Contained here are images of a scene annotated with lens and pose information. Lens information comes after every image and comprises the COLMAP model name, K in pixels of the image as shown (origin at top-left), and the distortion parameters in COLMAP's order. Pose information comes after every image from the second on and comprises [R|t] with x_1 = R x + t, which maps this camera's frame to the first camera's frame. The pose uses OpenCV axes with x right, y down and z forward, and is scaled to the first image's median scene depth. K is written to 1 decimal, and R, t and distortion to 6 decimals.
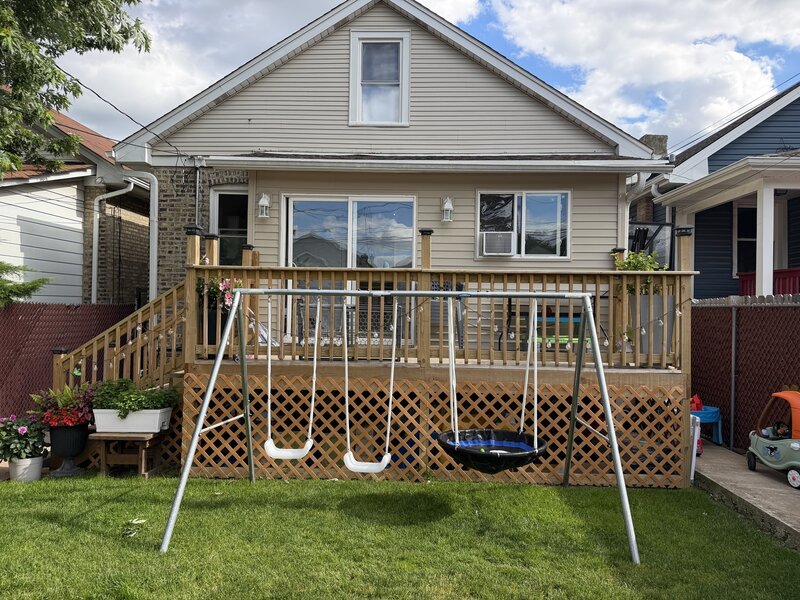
lens RADIAL K [[561.6, 0, 400.8], [0, 561.6, 296.7], [0, 0, 1]] dist [0.087447, -0.140327]
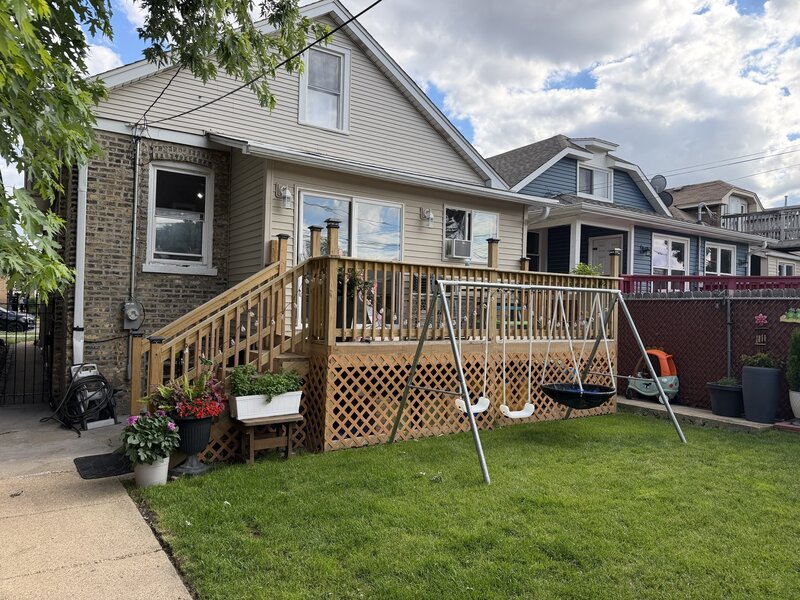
lens RADIAL K [[561.6, 0, 400.8], [0, 561.6, 296.7], [0, 0, 1]] dist [0.087447, -0.140327]
pose [[0.813017, 0.015297, 0.582039, -0.661624], [-0.023837, 0.999691, 0.007022, 0.008674], [-0.581752, -0.019583, 0.813131, 0.032866]]
